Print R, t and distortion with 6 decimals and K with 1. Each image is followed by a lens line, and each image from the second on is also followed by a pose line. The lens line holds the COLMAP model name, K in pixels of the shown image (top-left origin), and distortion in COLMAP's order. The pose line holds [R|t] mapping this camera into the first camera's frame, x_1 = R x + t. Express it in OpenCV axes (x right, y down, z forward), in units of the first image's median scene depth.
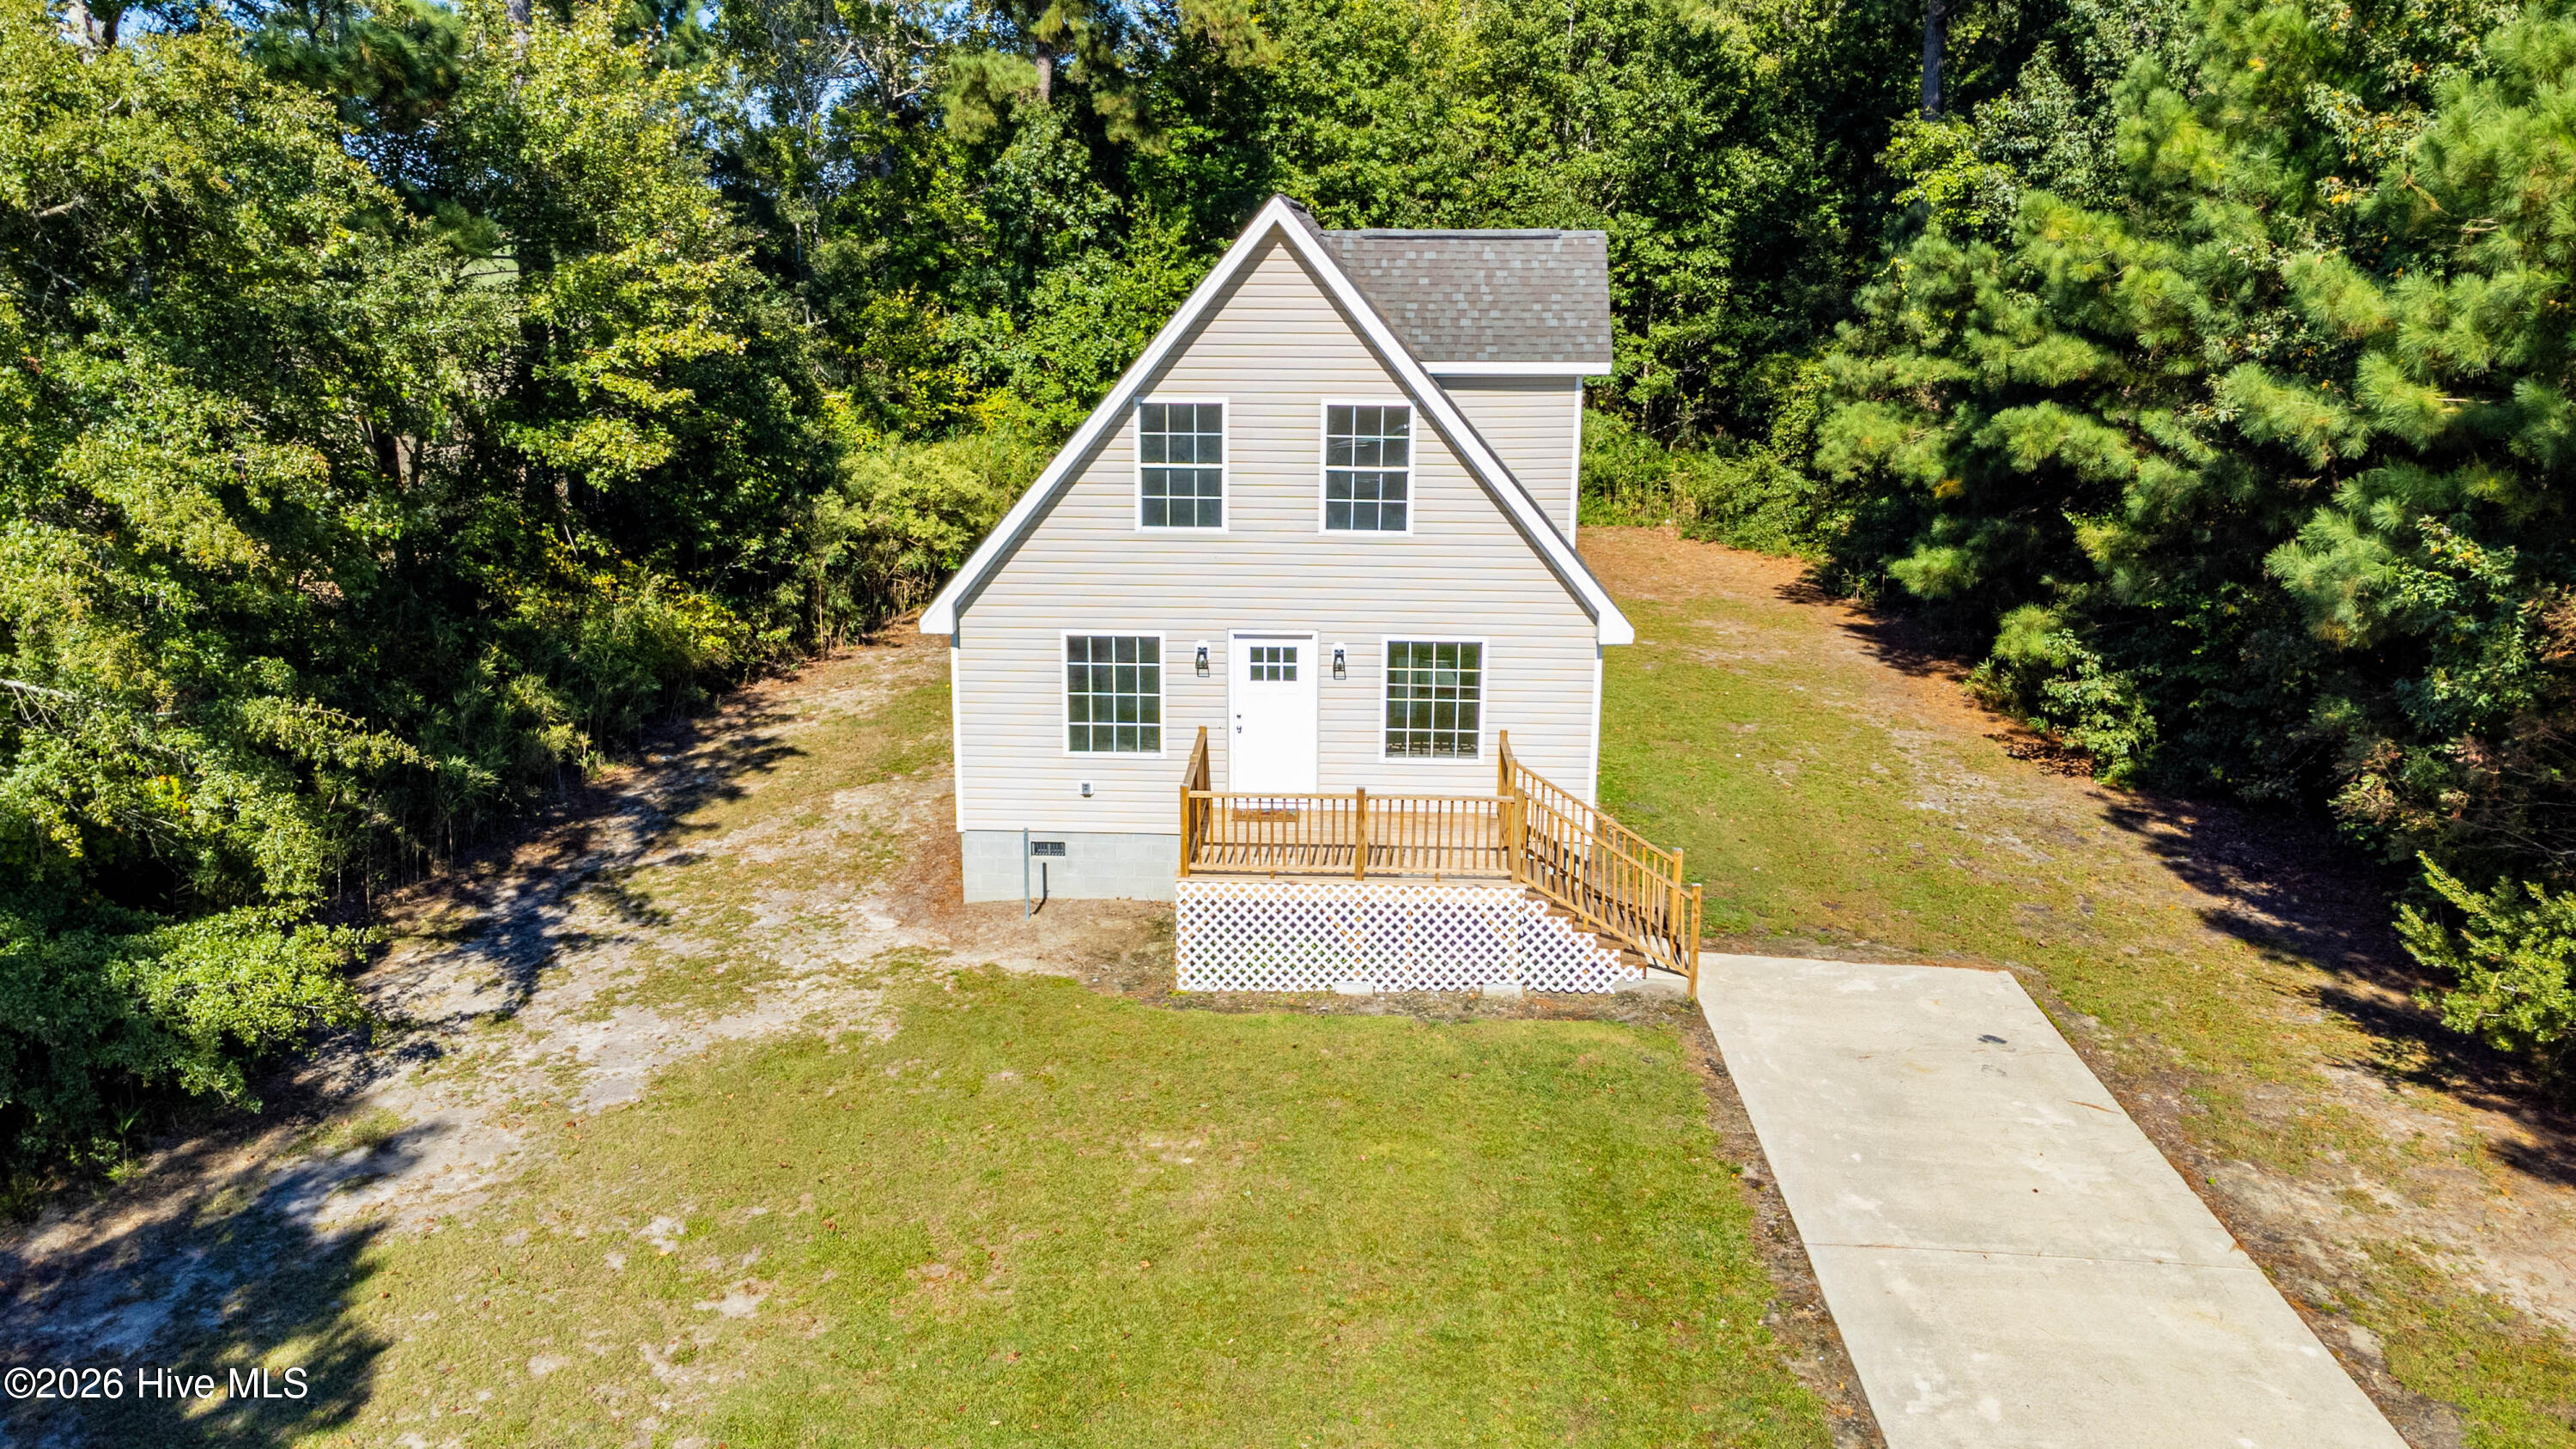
lens RADIAL K [[1942.3, 0, 1249.5], [0, 1942.3, 720.0], [0, 0, 1]] dist [0.032188, -0.005114]
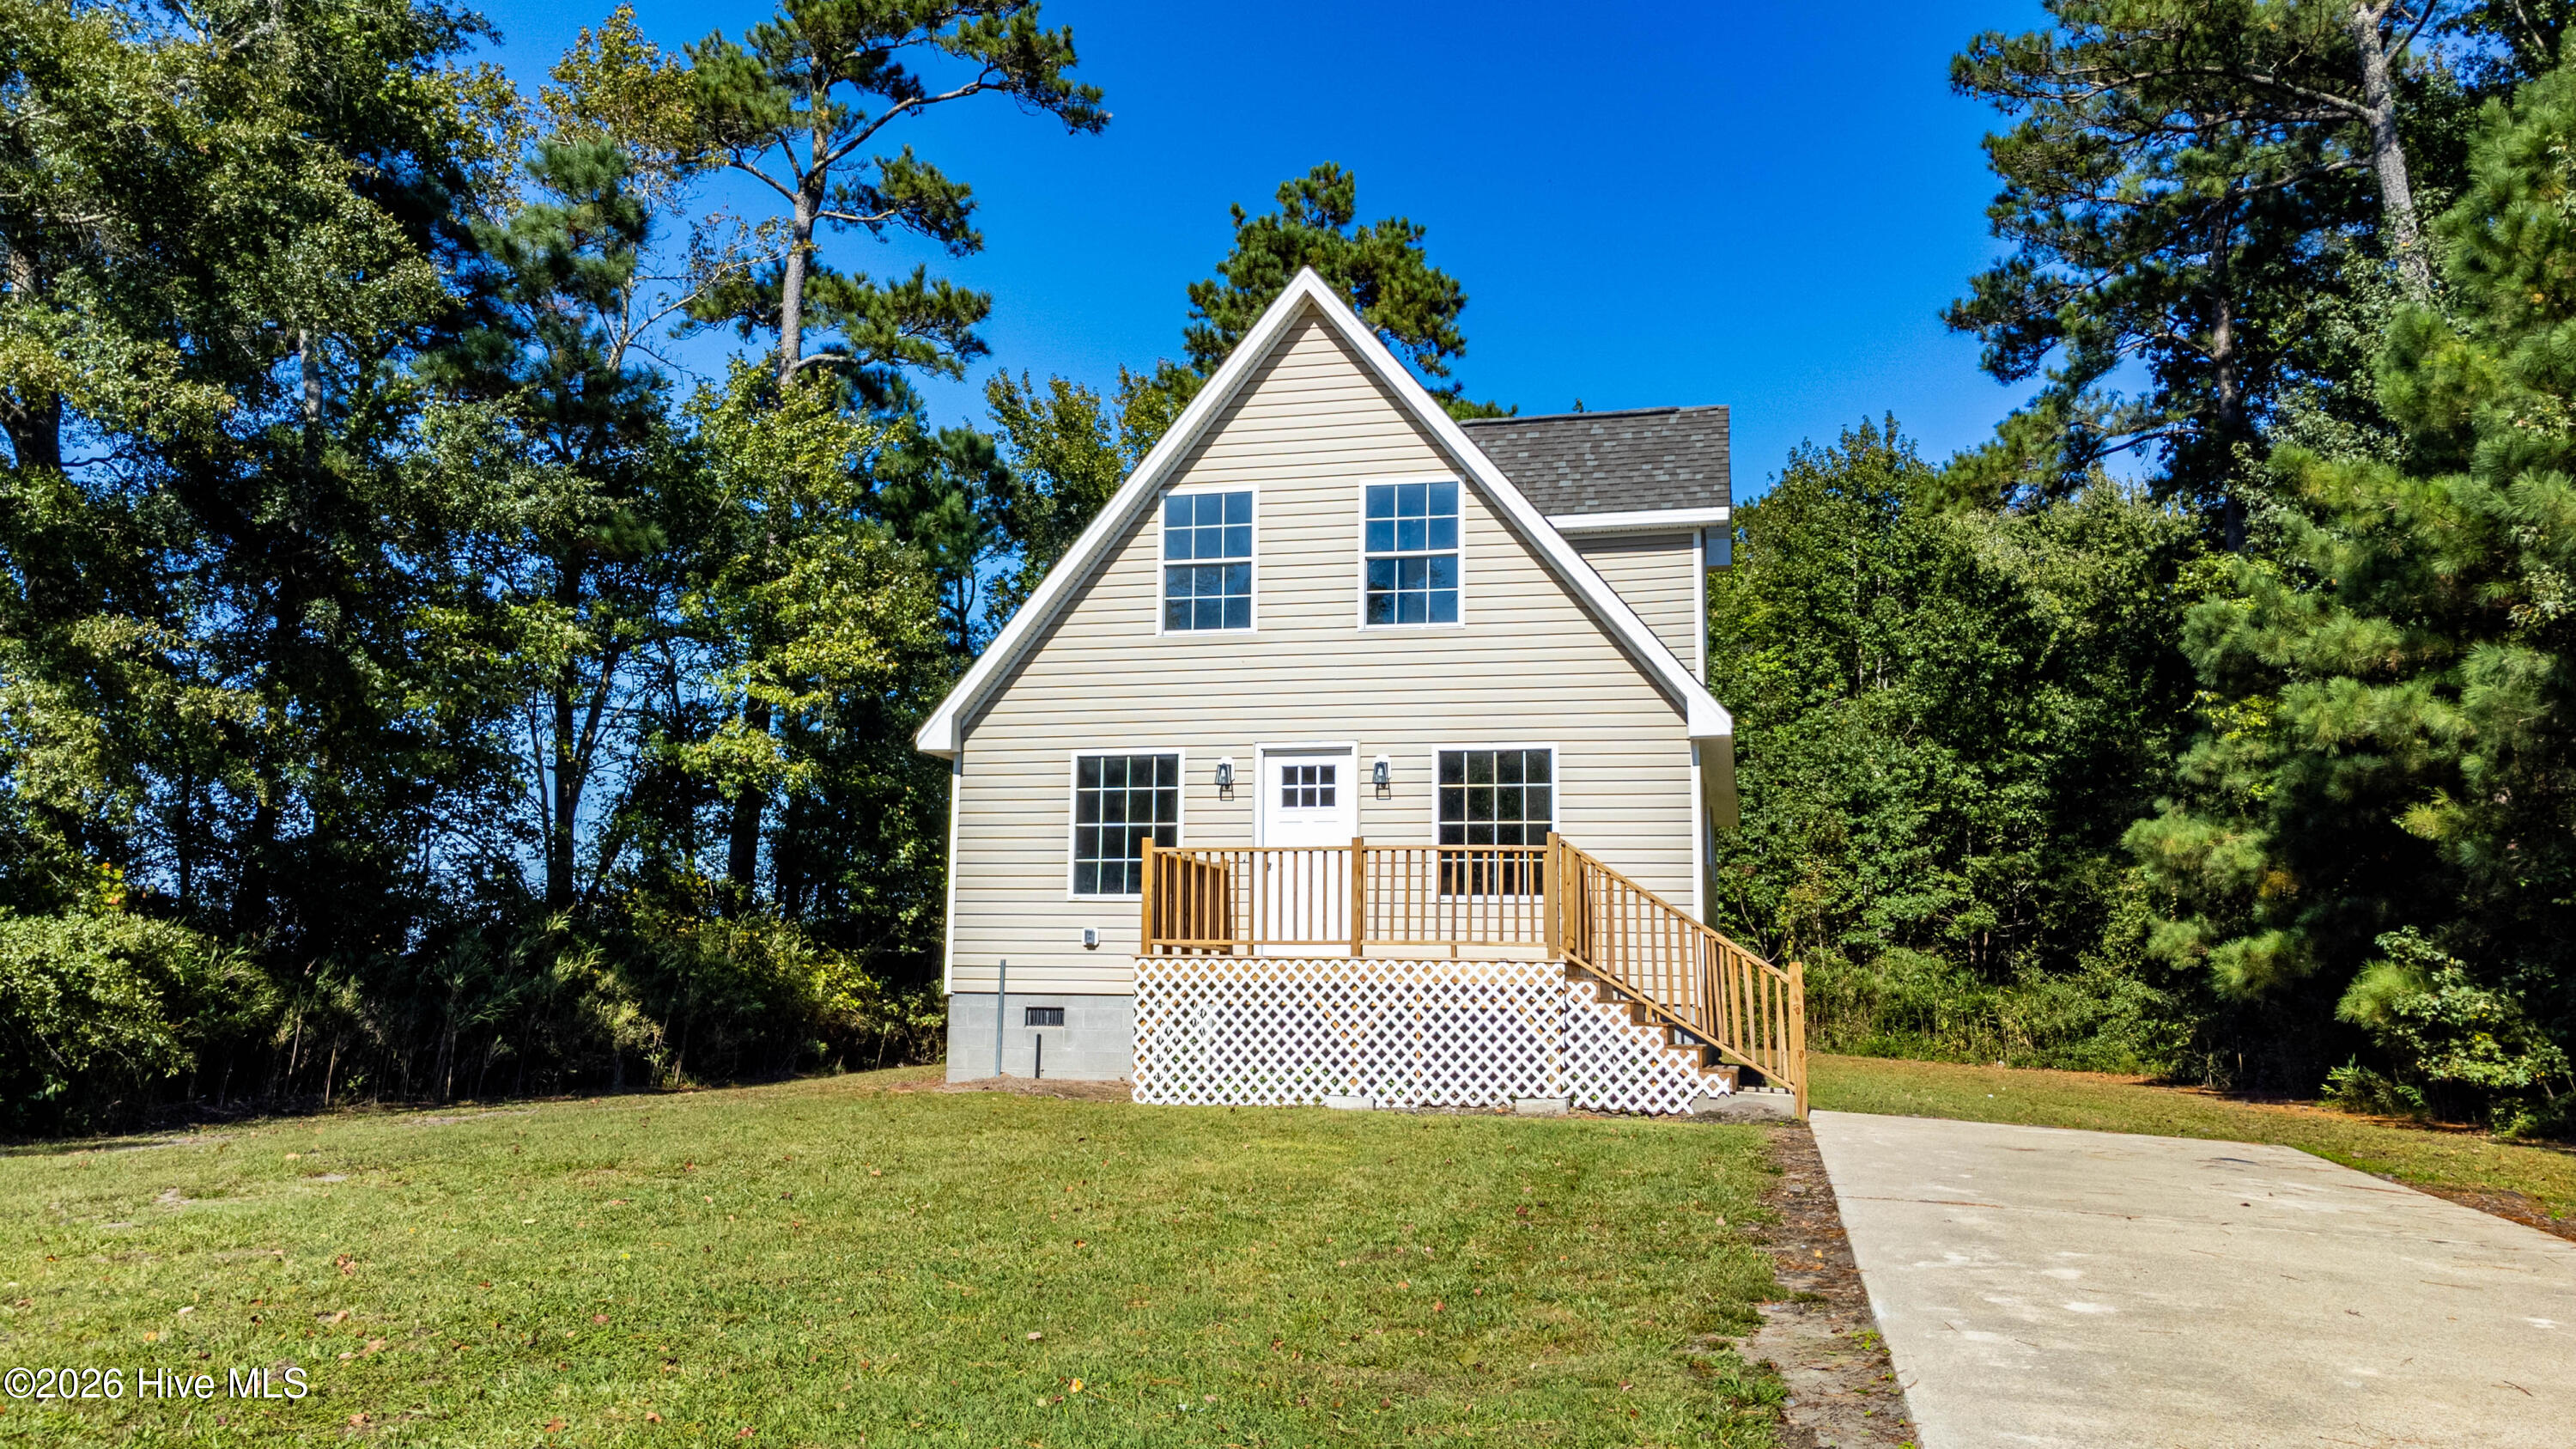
lens RADIAL K [[1930.9, 0, 1253.3], [0, 1930.9, 724.2], [0, 0, 1]] dist [0.031451, -0.010575]
pose [[0.979527, -0.018389, -0.200471, 0.160598], [-0.060370, 0.923155, -0.379657, 0.271986], [0.192047, 0.383987, 0.903145, 0.222562]]
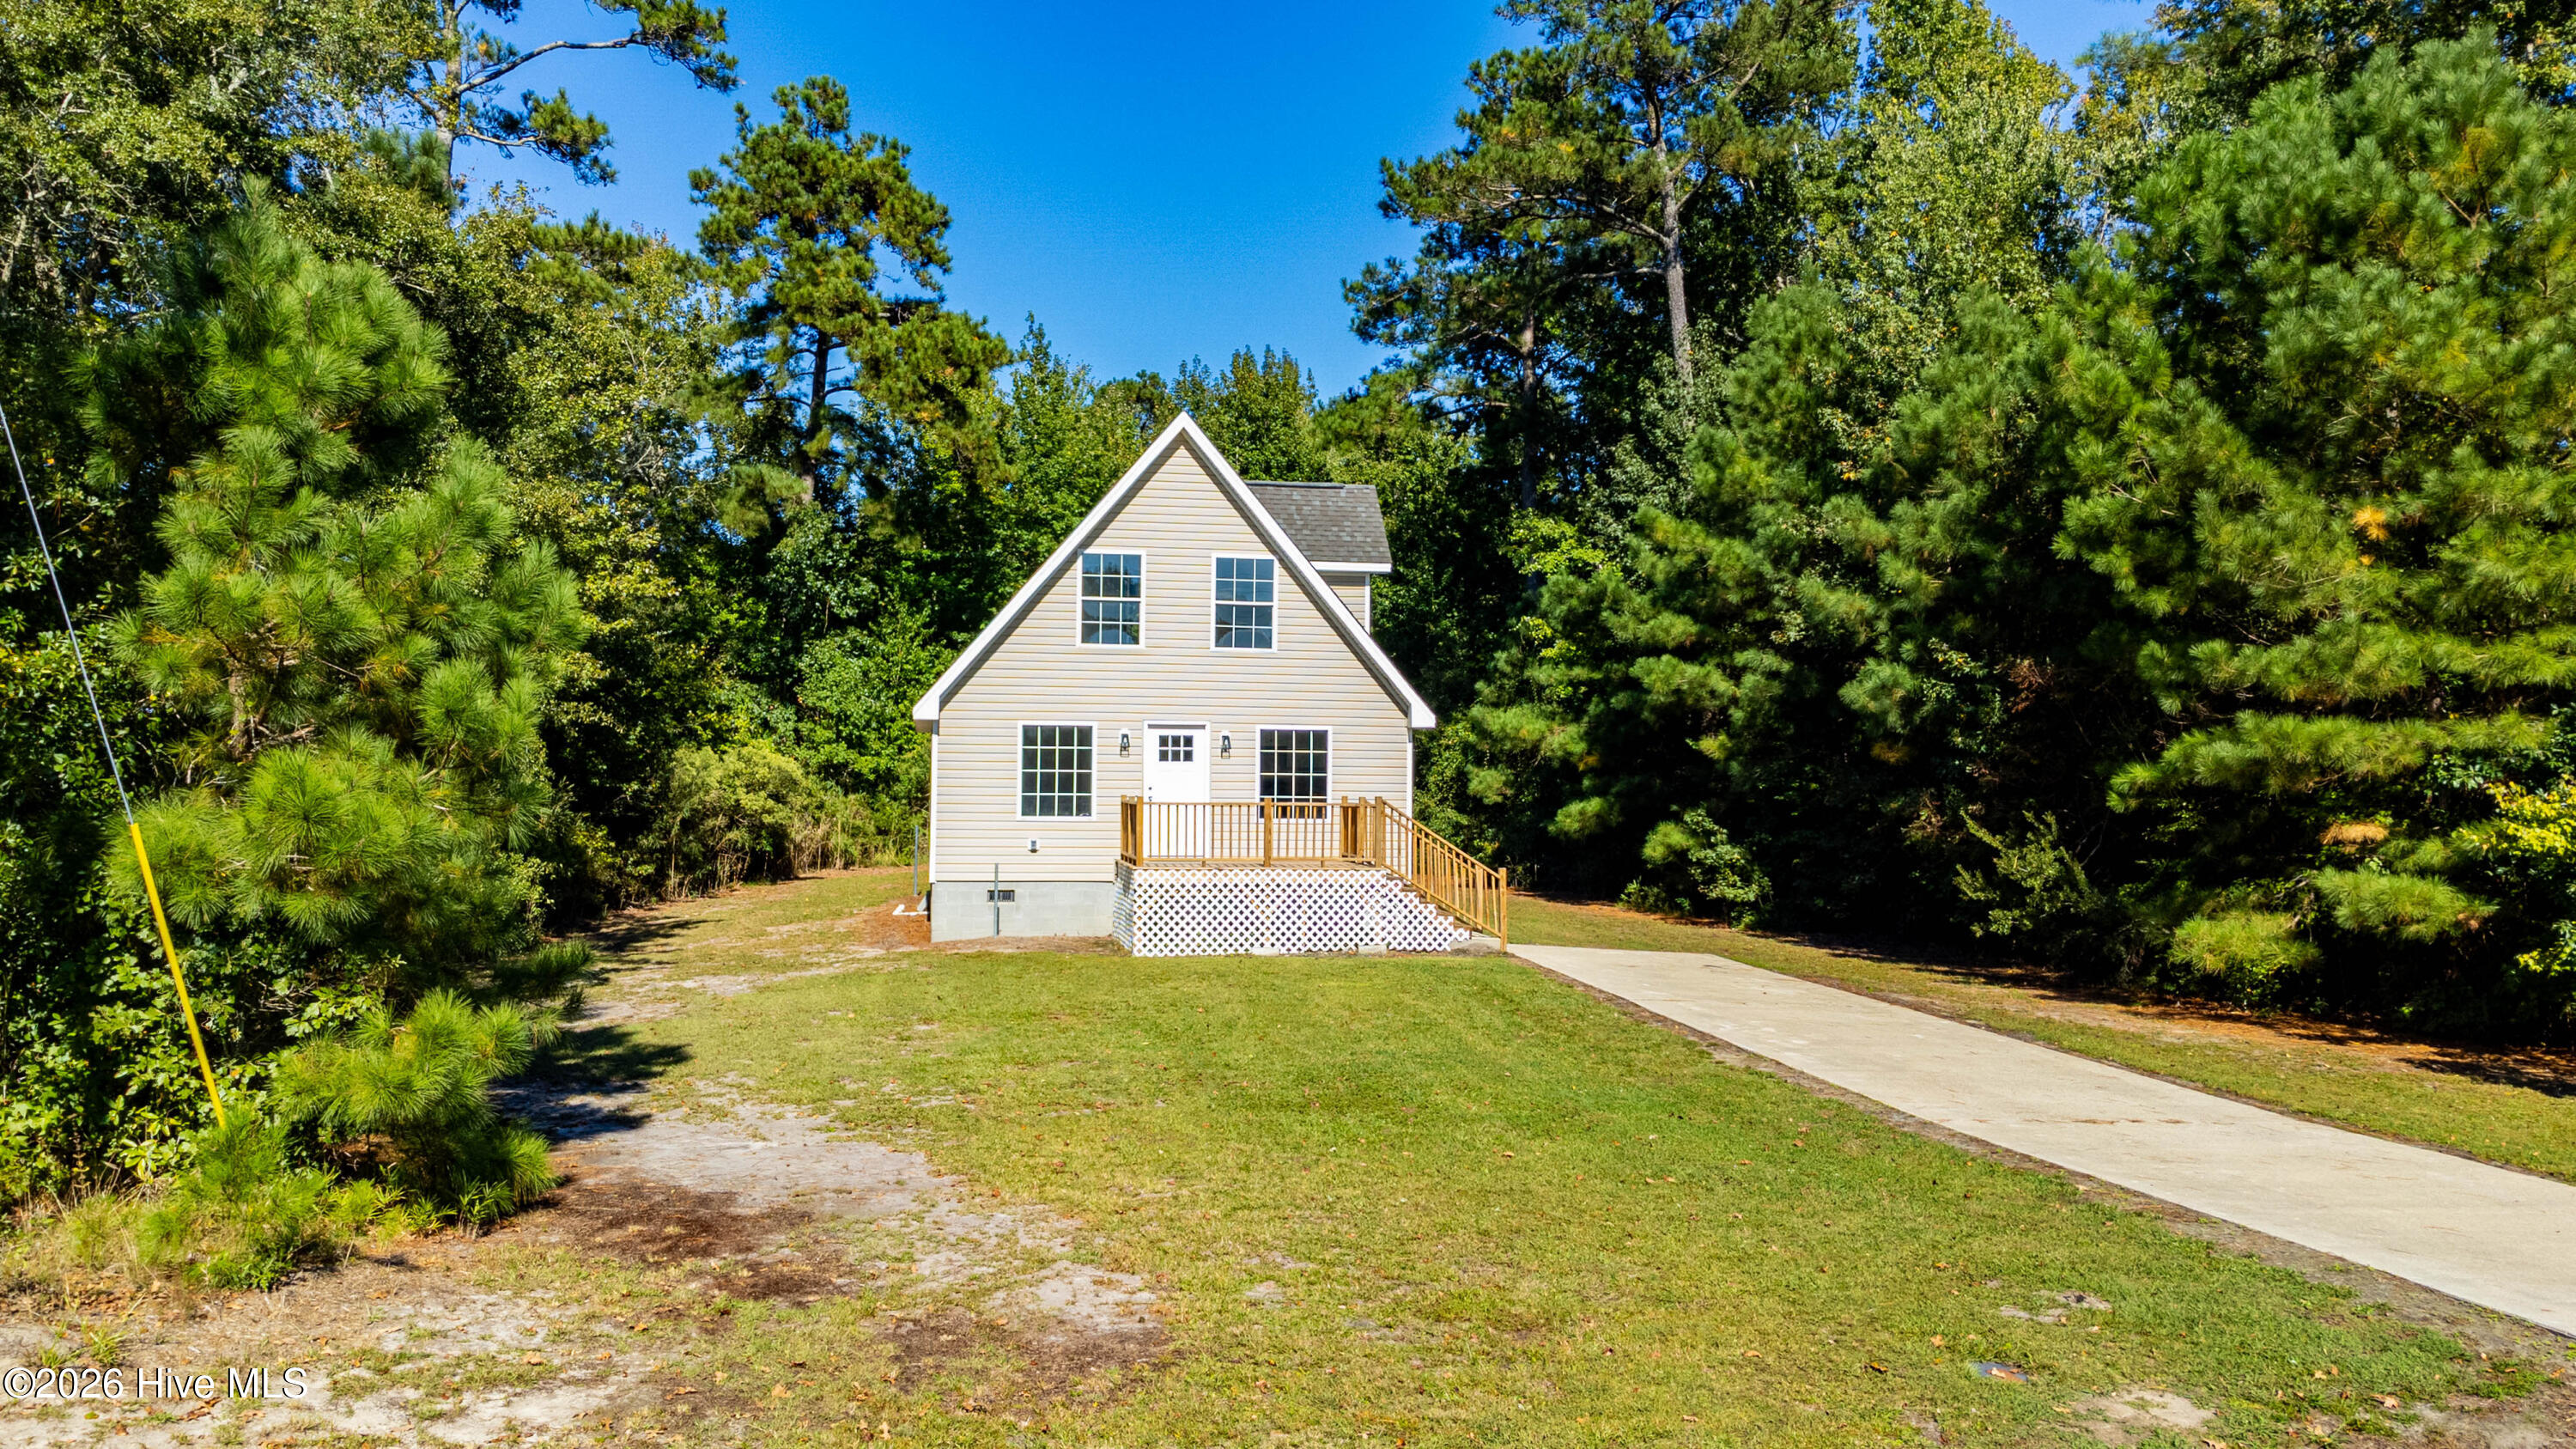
lens RADIAL K [[1935.5, 0, 1245.1], [0, 1935.5, 727.0], [0, 0, 1]] dist [0.075038, -0.170253]
pose [[0.977409, 0.011689, 0.211035, -0.226399], [0.046496, 0.962119, -0.268636, 0.322668], [-0.206180, 0.272379, 0.939840, -0.276392]]
